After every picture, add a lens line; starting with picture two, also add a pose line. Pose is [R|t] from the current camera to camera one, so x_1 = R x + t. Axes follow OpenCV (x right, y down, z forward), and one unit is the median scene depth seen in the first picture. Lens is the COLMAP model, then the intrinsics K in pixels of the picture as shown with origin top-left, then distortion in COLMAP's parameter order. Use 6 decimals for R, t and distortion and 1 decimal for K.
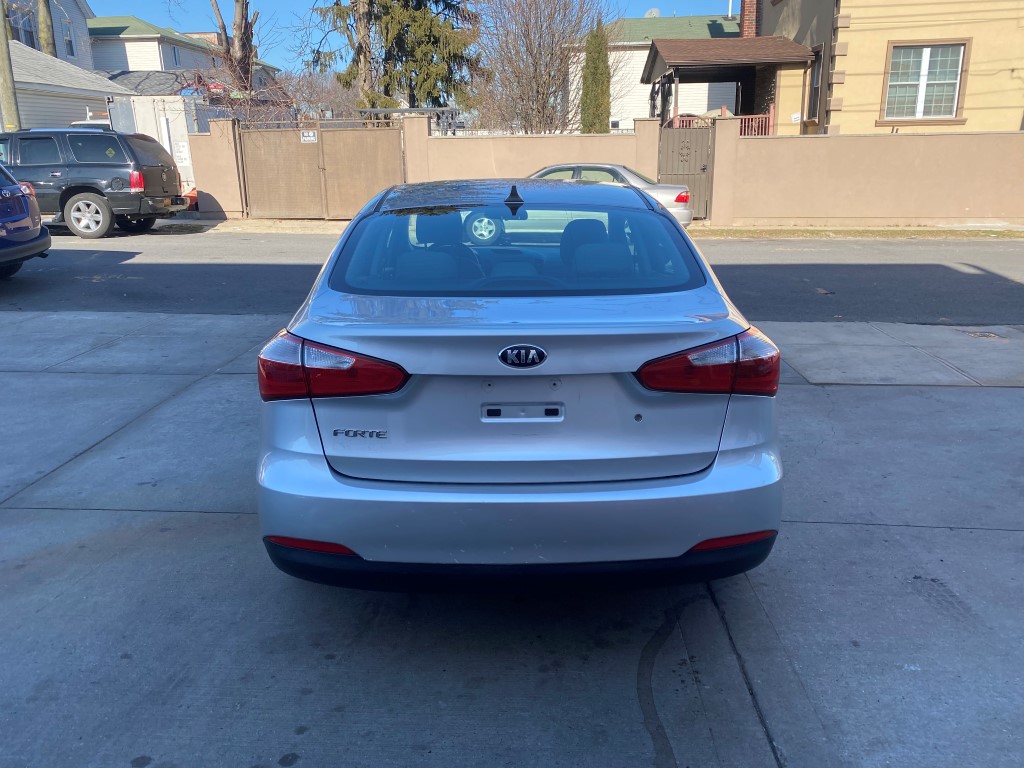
lens RADIAL K [[782.9, 0, 508.4], [0, 782.9, 383.3], [0, 0, 1]] dist [0.021267, -0.021301]
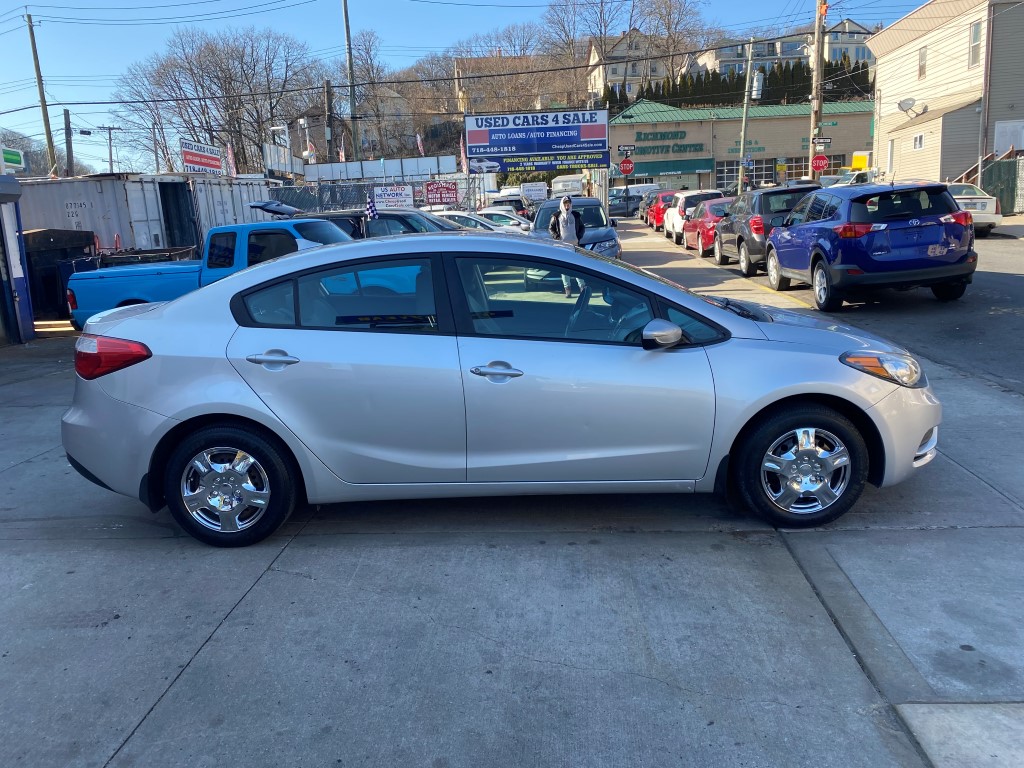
lens RADIAL K [[782.9, 0, 510.5], [0, 782.9, 378.9], [0, 0, 1]] dist [0.021267, -0.021301]
pose [[-0.023923, 0.211290, -0.977131, 0.258378], [-0.227759, 0.950555, 0.211120, -0.071082], [0.973424, 0.227601, 0.025383, 0.247354]]
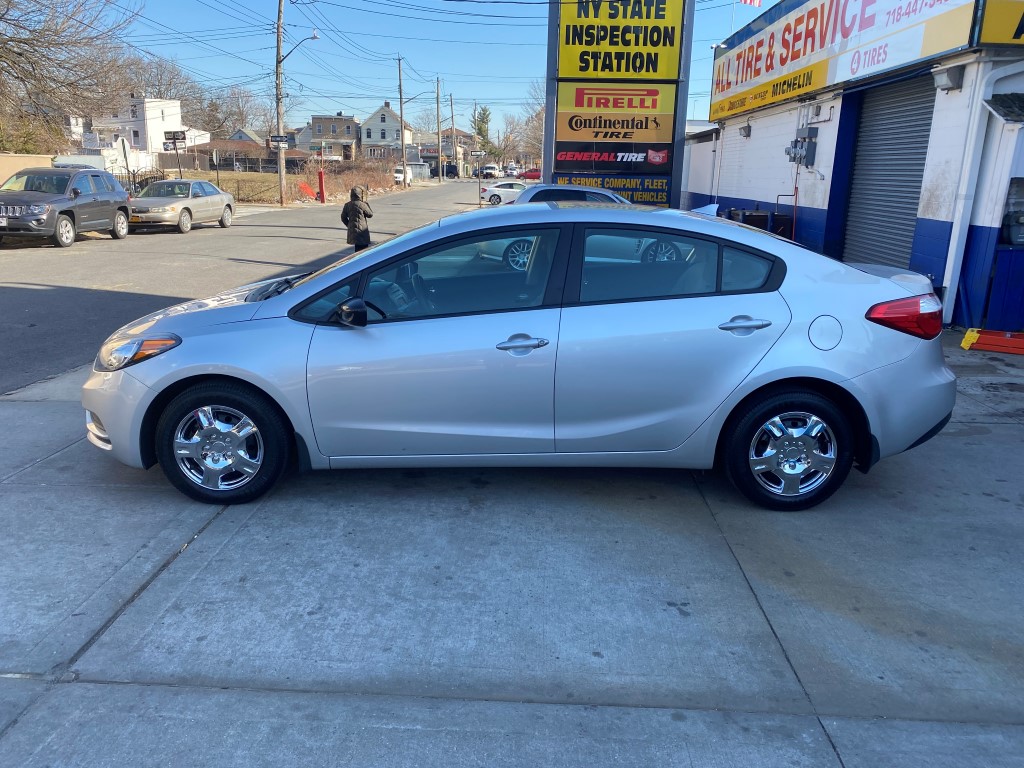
lens RADIAL K [[782.9, 0, 503.1], [0, 782.9, 380.1], [0, 0, 1]] dist [0.021267, -0.021301]
pose [[-0.002520, -0.236975, 0.971512, -0.258600], [0.256298, 0.938911, 0.229688, -0.067361], [-0.966594, 0.249576, 0.058371, 0.242341]]
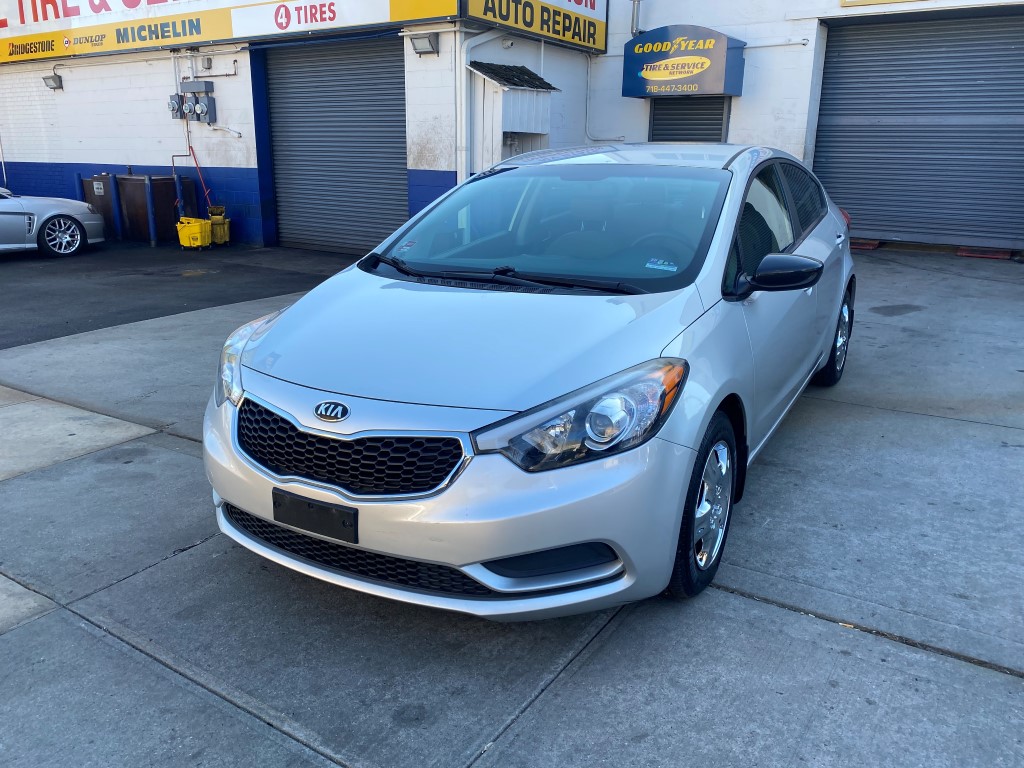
lens RADIAL K [[782.9, 0, 517.7], [0, 782.9, 377.4], [0, 0, 1]] dist [0.021267, -0.021301]
pose [[-0.861099, -0.127563, 0.492175, -0.090173], [0.150103, 0.861087, 0.485796, -0.118940], [-0.485775, 0.492195, -0.722334, 0.449579]]
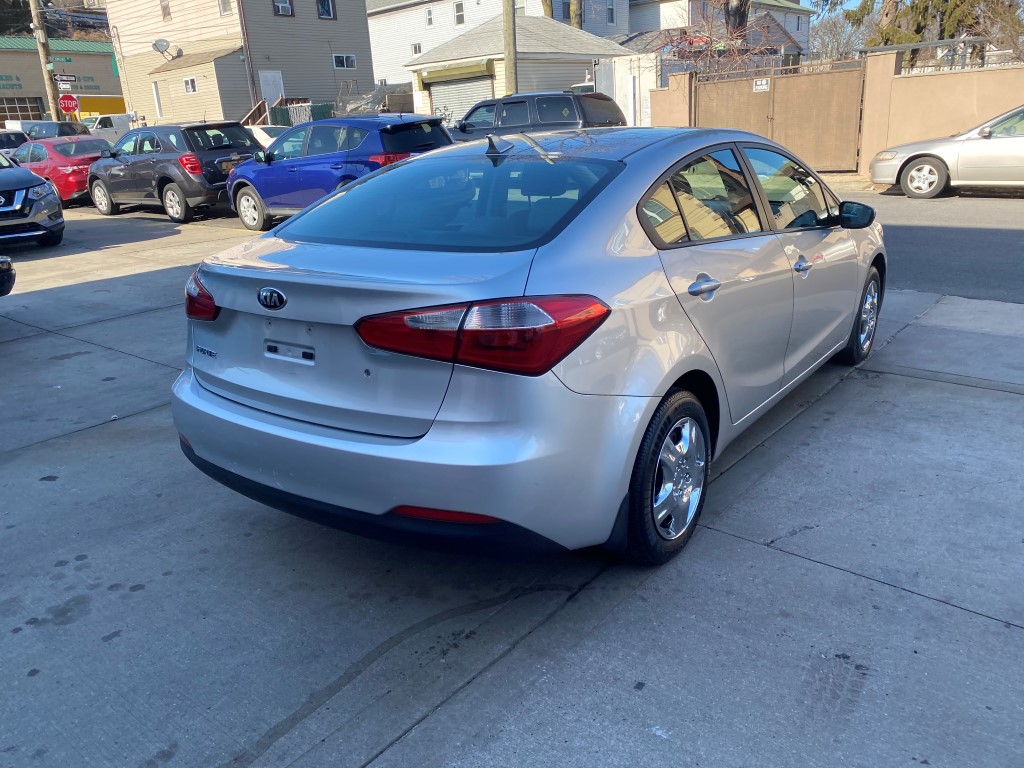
lens RADIAL K [[782.9, 0, 518.7], [0, 782.9, 390.5], [0, 0, 1]] dist [0.021267, -0.021301]
pose [[0.805666, 0.159378, -0.570527, 0.114870], [-0.121857, 0.987118, 0.103675, -0.007889], [0.579701, -0.014005, 0.814709, 0.036544]]
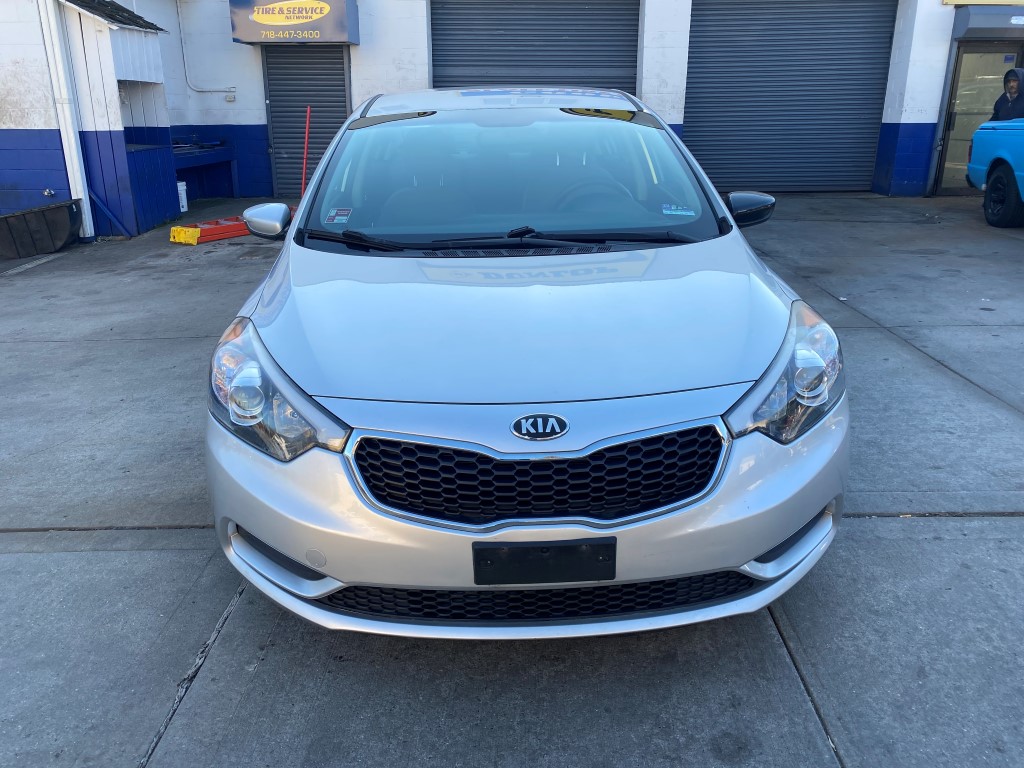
lens RADIAL K [[782.9, 0, 497.5], [0, 782.9, 373.2], [0, 0, 1]] dist [0.021267, -0.021301]
pose [[-0.999434, 0.031696, -0.011299, 0.005655], [0.019554, 0.820324, 0.571564, -0.119173], [0.027385, 0.571020, -0.820479, 0.452333]]
